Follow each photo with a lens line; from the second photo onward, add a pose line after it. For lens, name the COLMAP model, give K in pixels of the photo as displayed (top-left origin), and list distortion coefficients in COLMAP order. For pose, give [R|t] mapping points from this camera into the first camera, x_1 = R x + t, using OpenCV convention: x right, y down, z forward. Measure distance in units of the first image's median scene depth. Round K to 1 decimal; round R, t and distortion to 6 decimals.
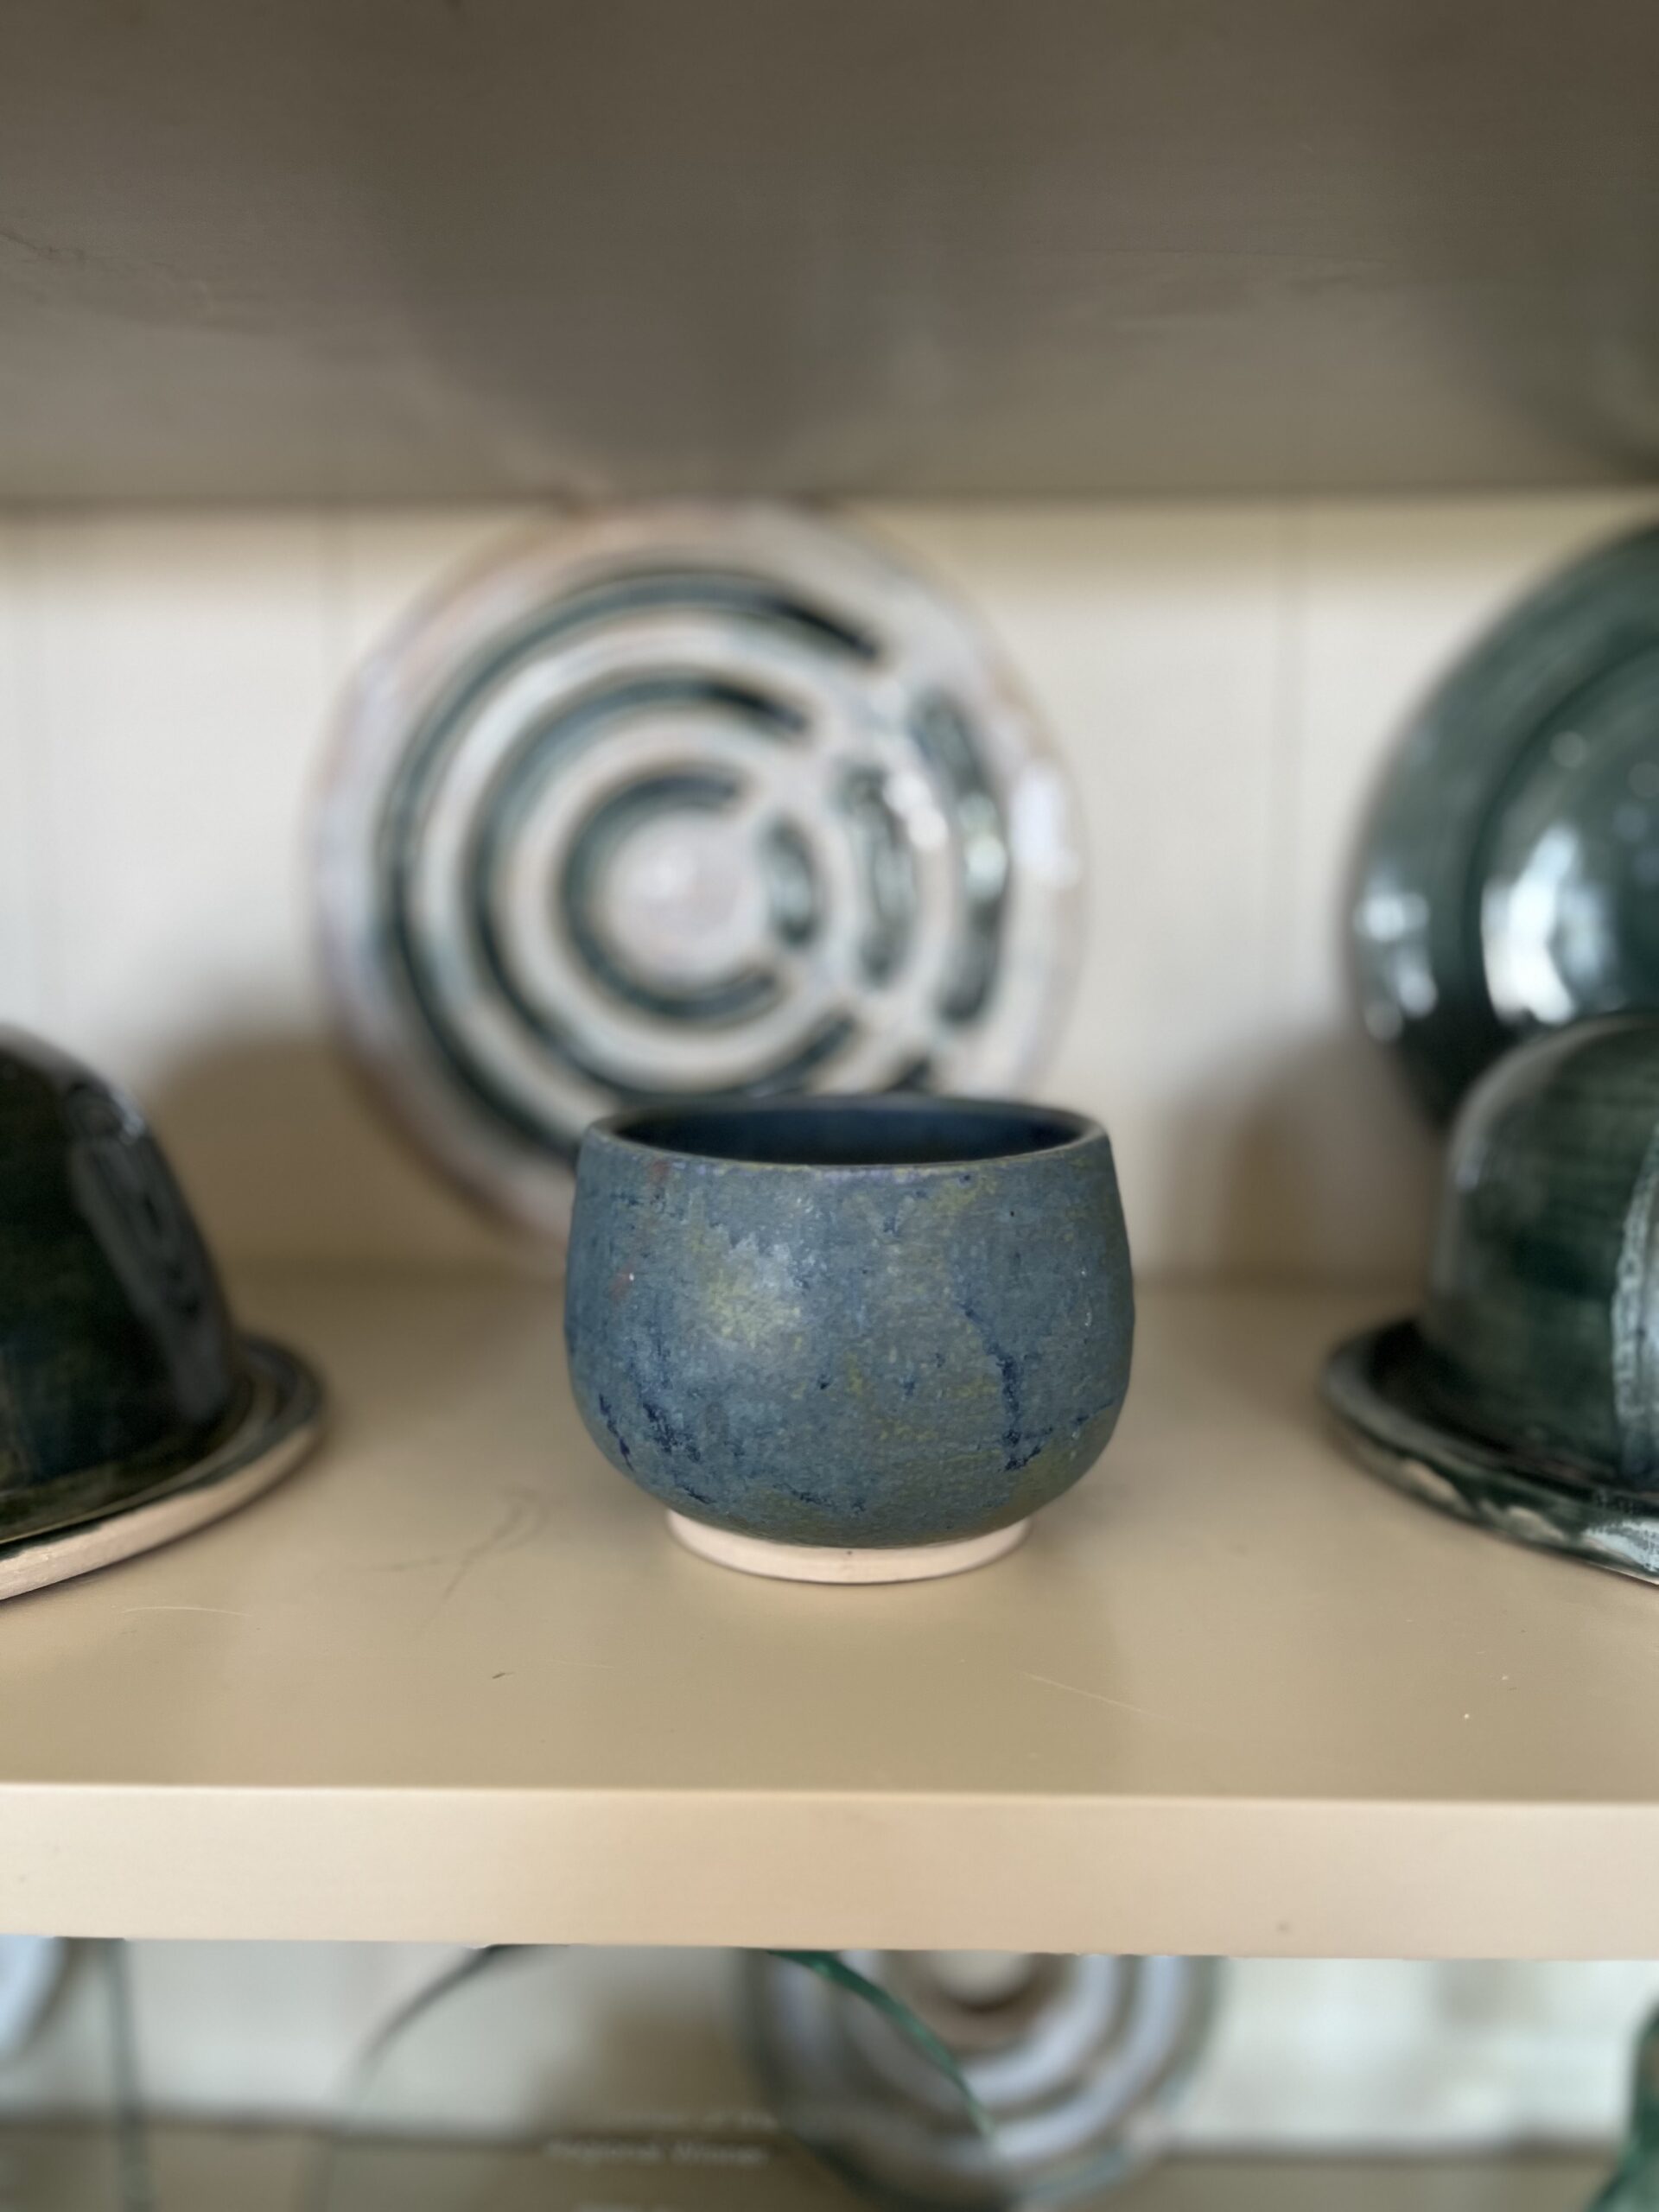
lens RADIAL K [[1731.9, 0, 828.5], [0, 1731.9, 1114.3], [0, 0, 1]] dist [0.040688, -0.073810]
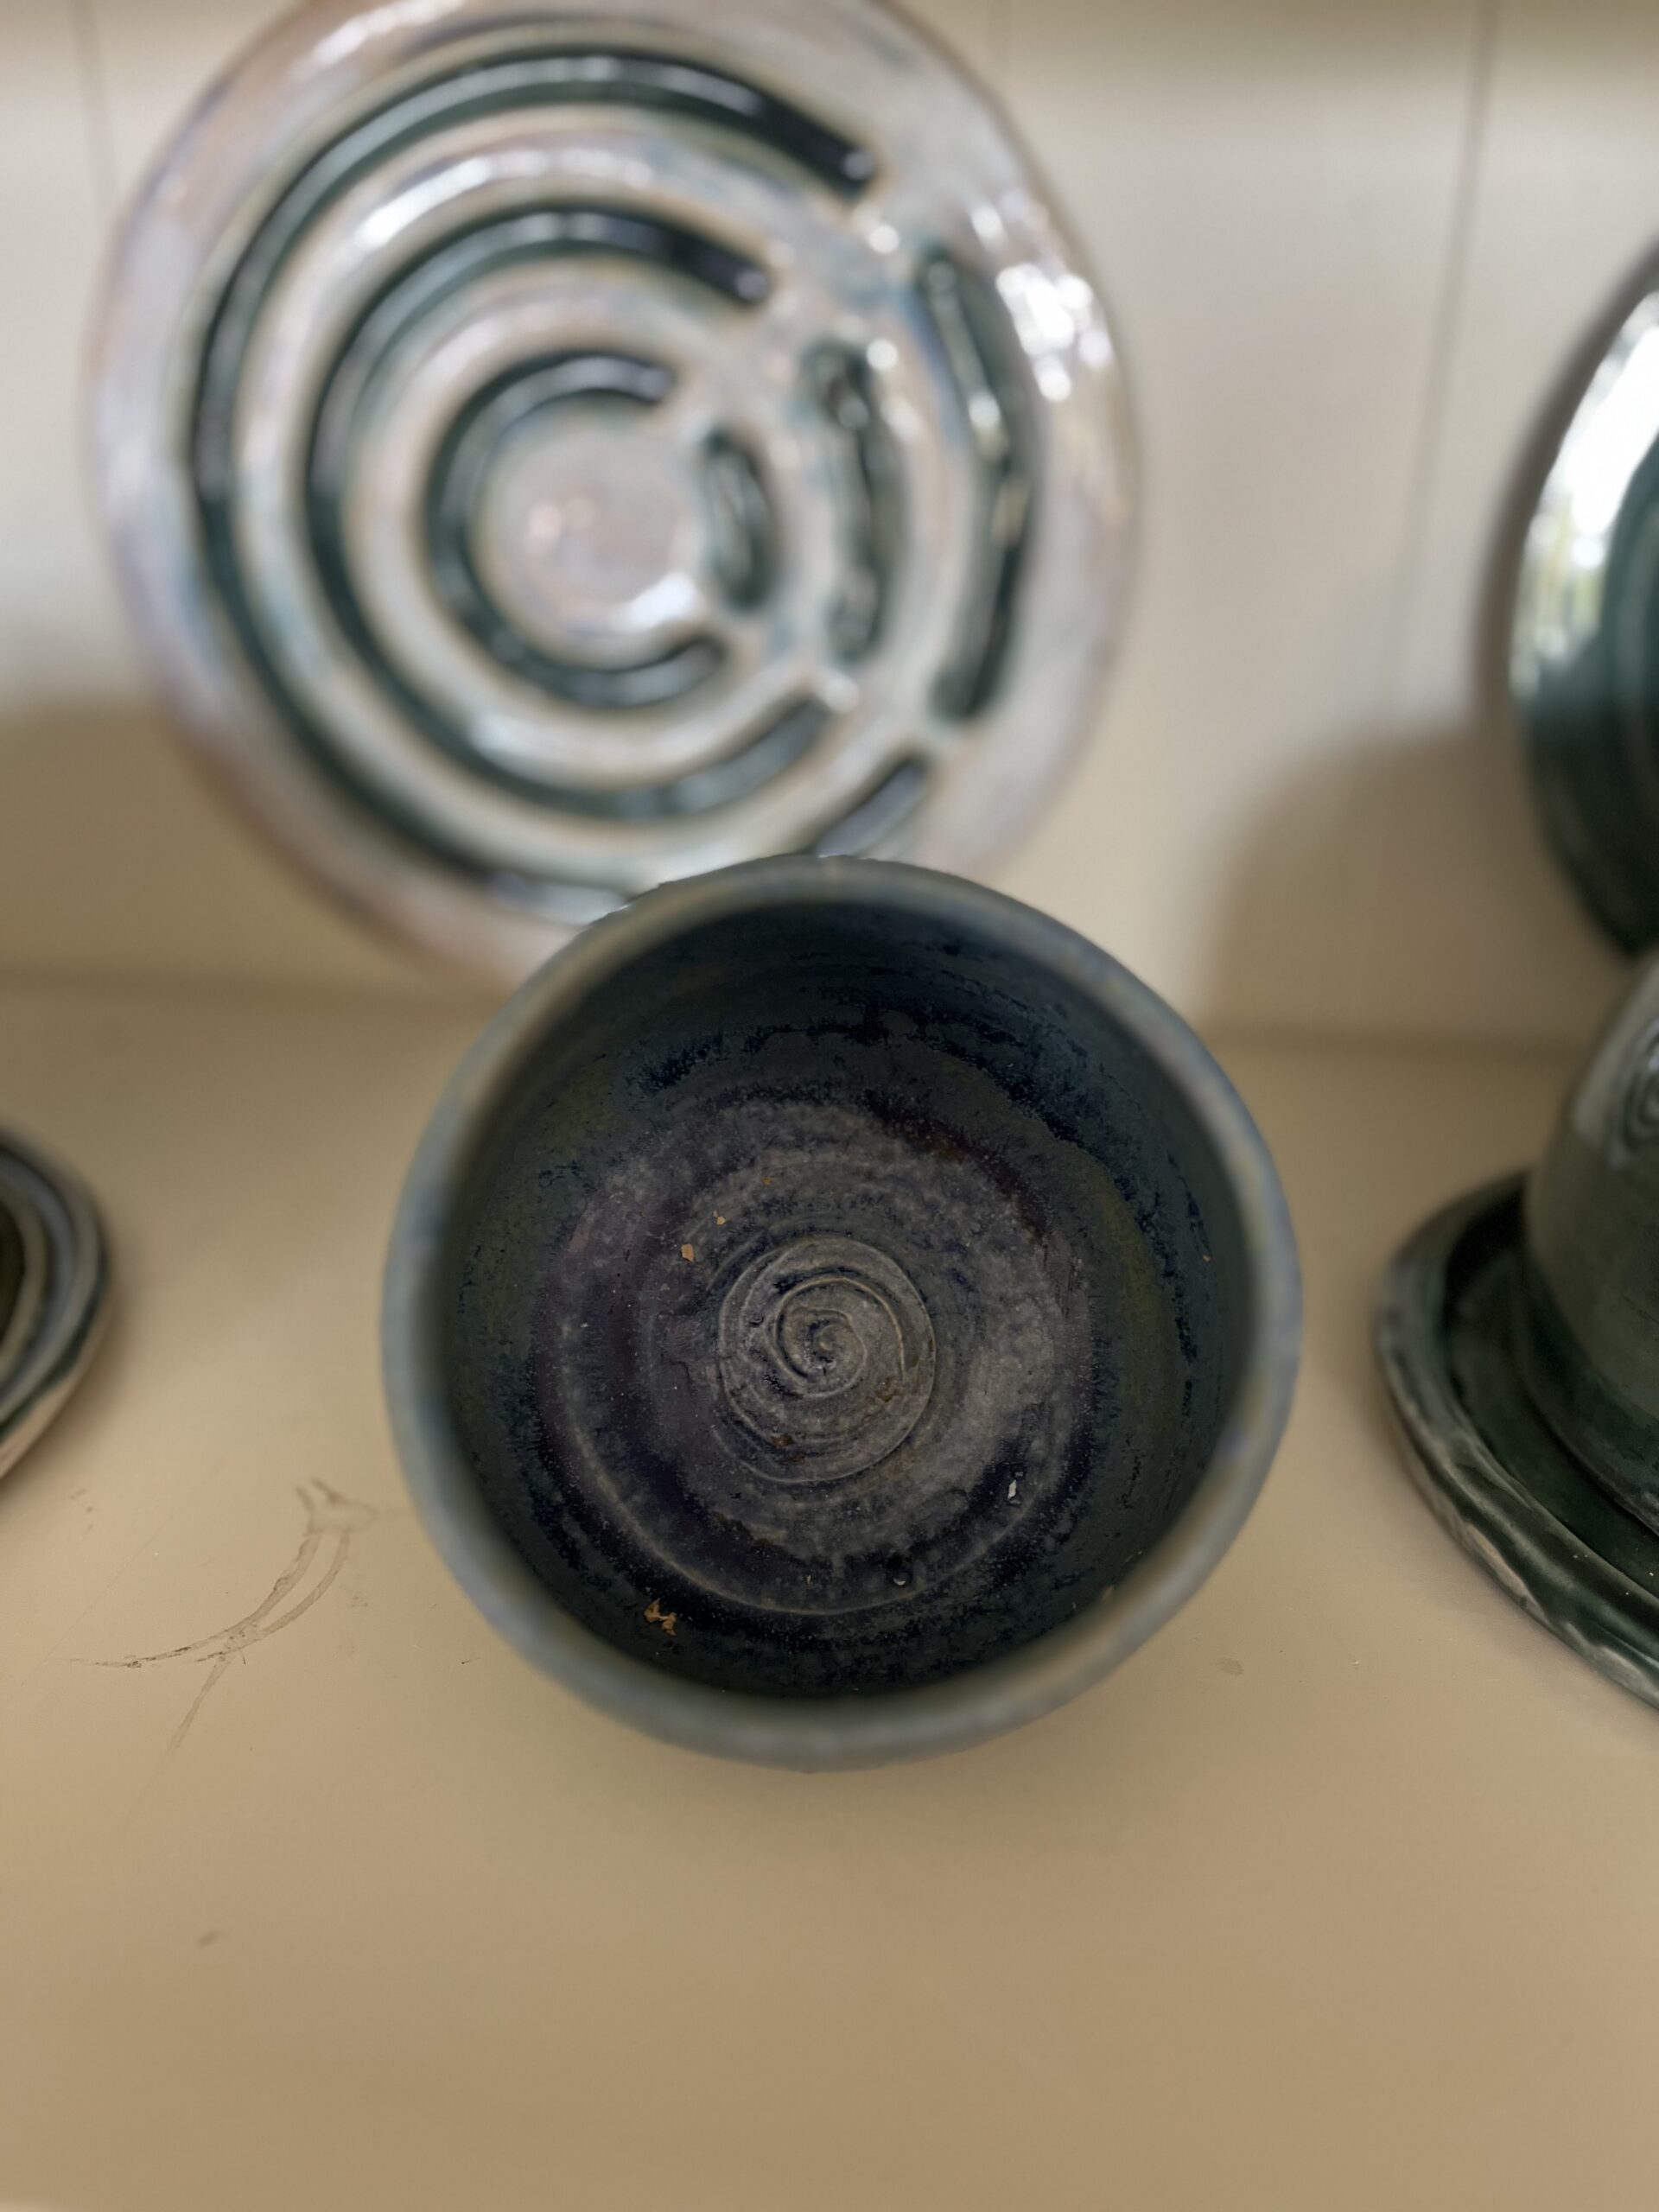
lens RADIAL K [[1731.9, 0, 843.1], [0, 1731.9, 1096.8], [0, 0, 1]] dist [0.040688, -0.073810]
pose [[0.999157, 0.028000, -0.030021, 0.051460], [-0.016590, 0.944319, 0.328613, -0.146396], [0.037550, -0.327838, 0.943987, 0.226193]]
